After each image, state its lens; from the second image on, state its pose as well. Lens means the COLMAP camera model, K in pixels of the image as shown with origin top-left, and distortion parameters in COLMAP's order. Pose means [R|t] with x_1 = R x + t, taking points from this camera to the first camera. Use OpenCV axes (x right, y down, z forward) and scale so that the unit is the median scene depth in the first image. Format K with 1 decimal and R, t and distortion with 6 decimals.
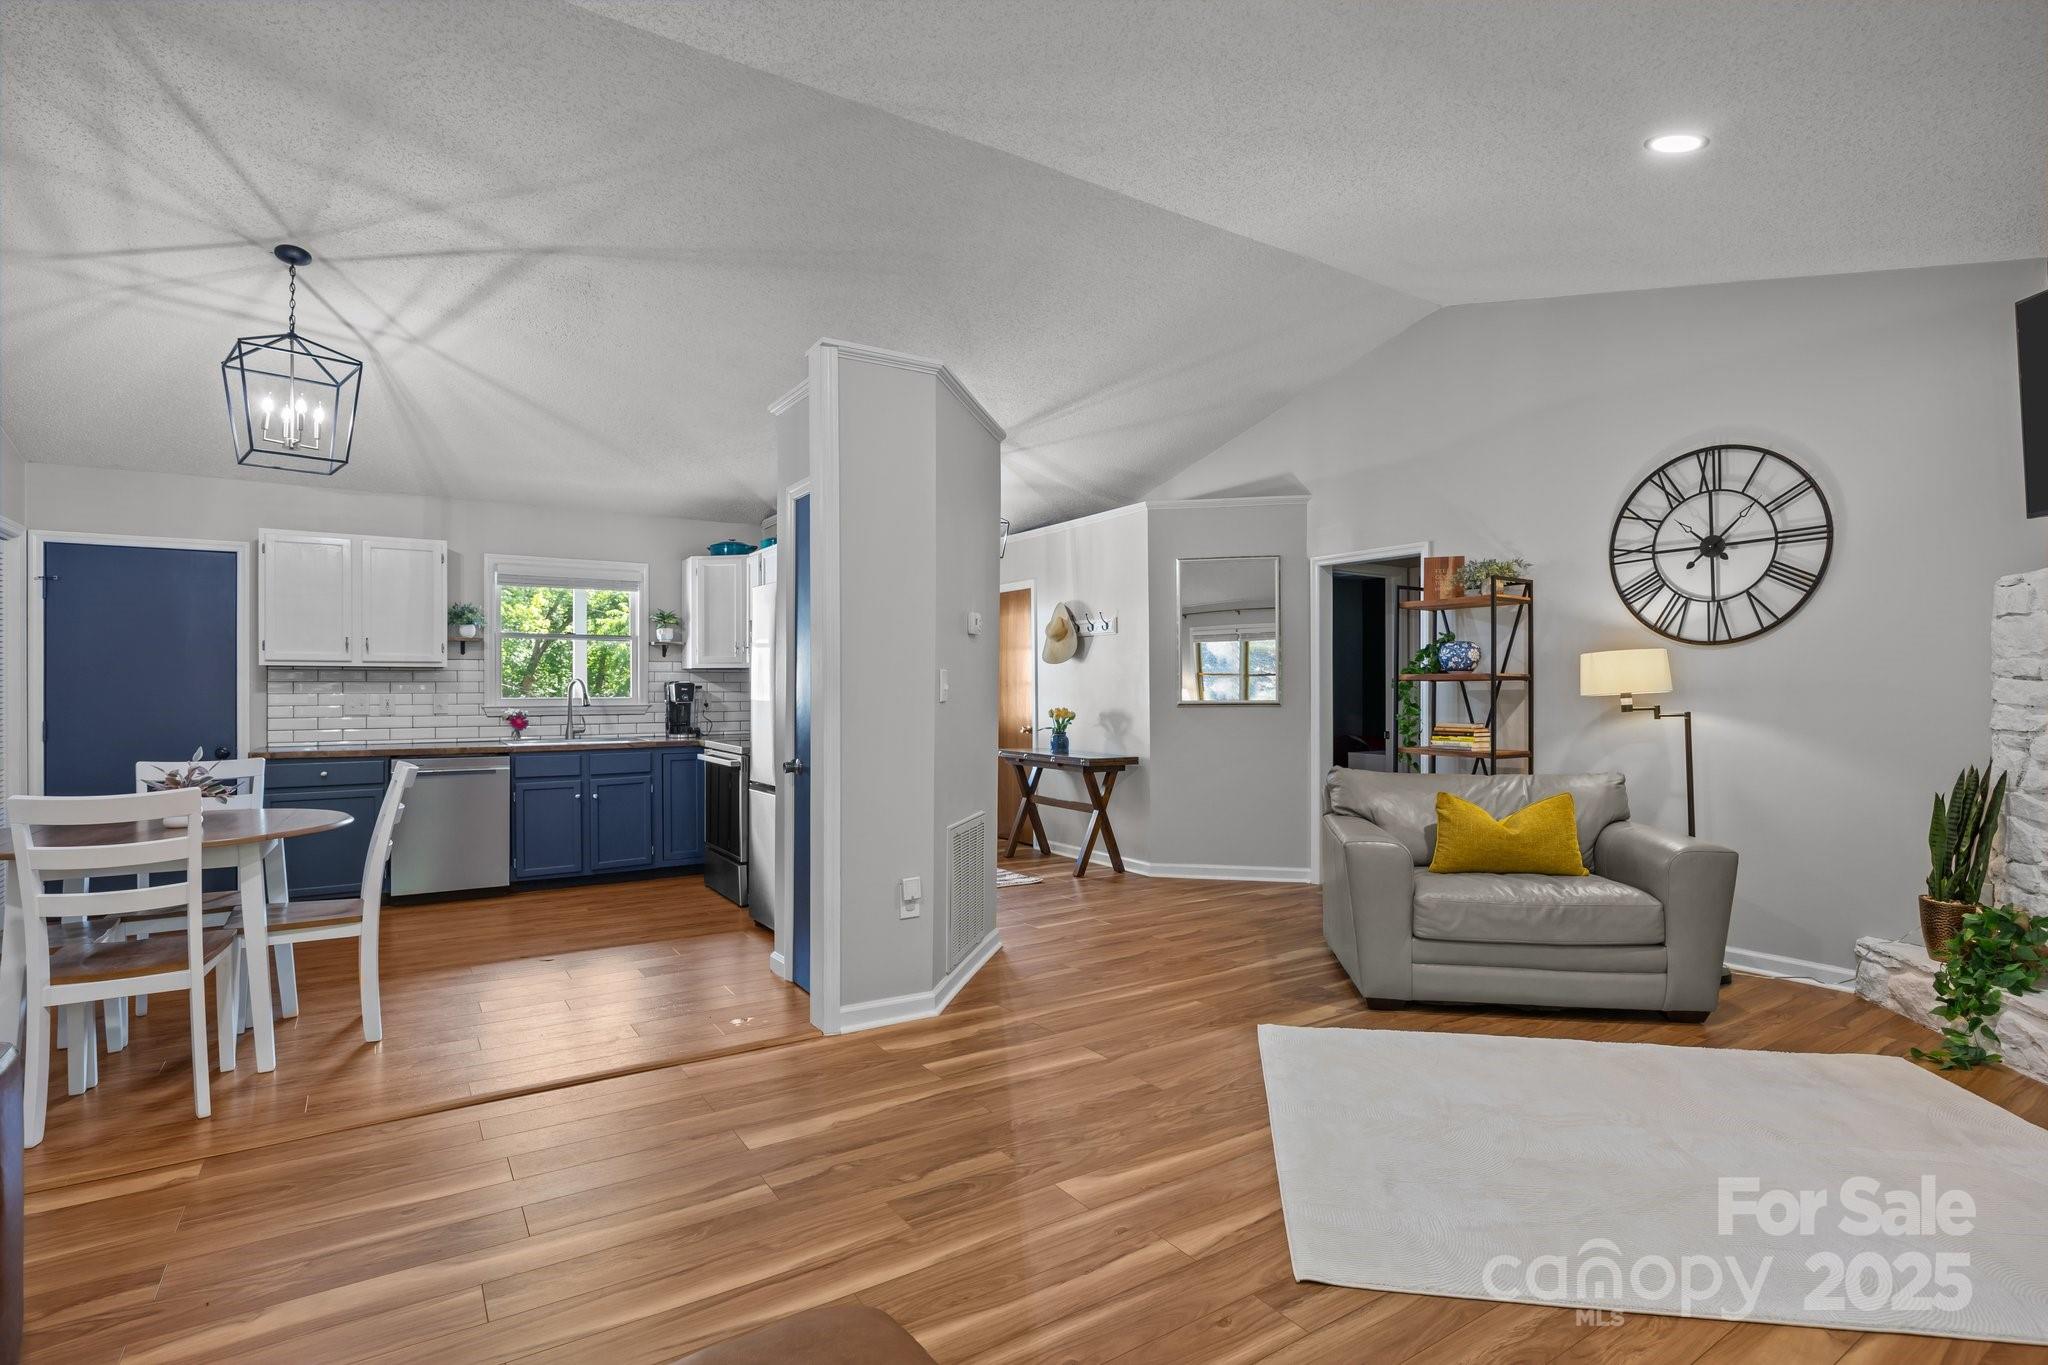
lens RADIAL K [[987.3, 0, 1031.7], [0, 987.3, 689.2], [0, 0, 1]] dist [-0.013222, 0.000616]
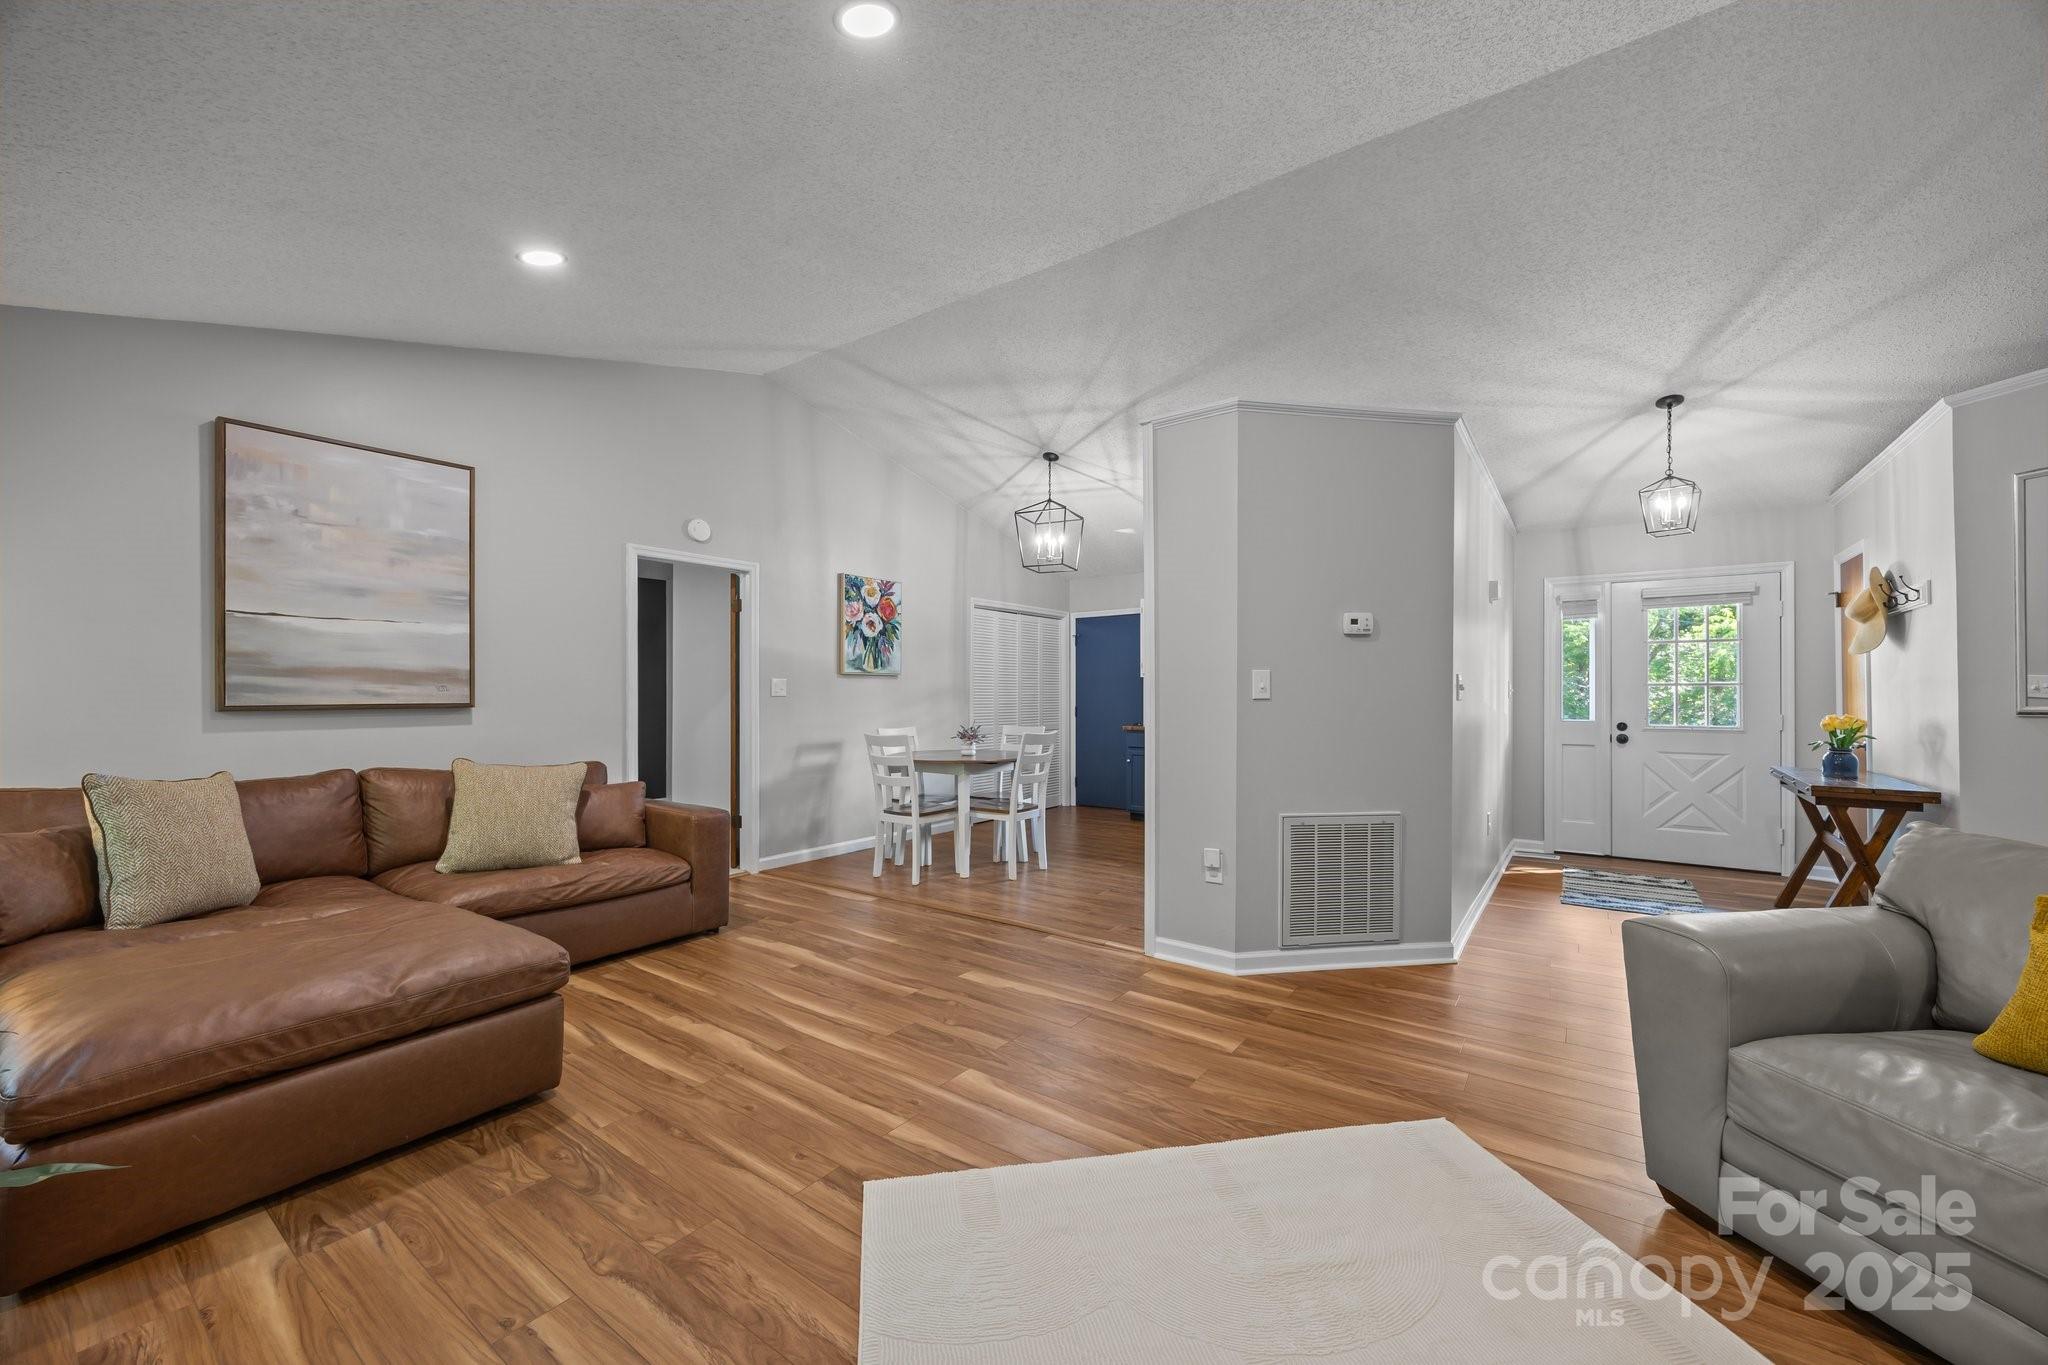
lens RADIAL K [[787.1, 0, 1038.3], [0, 787.1, 690.1], [0, 0, 1]] dist [0.000010, 0.000114]
pose [[0.363180, -0.004183, -0.931710, 0.539792], [-0.000510, 0.999989, -0.004688, 0.005803], [0.931719, 0.002178, 0.363174, 0.373460]]
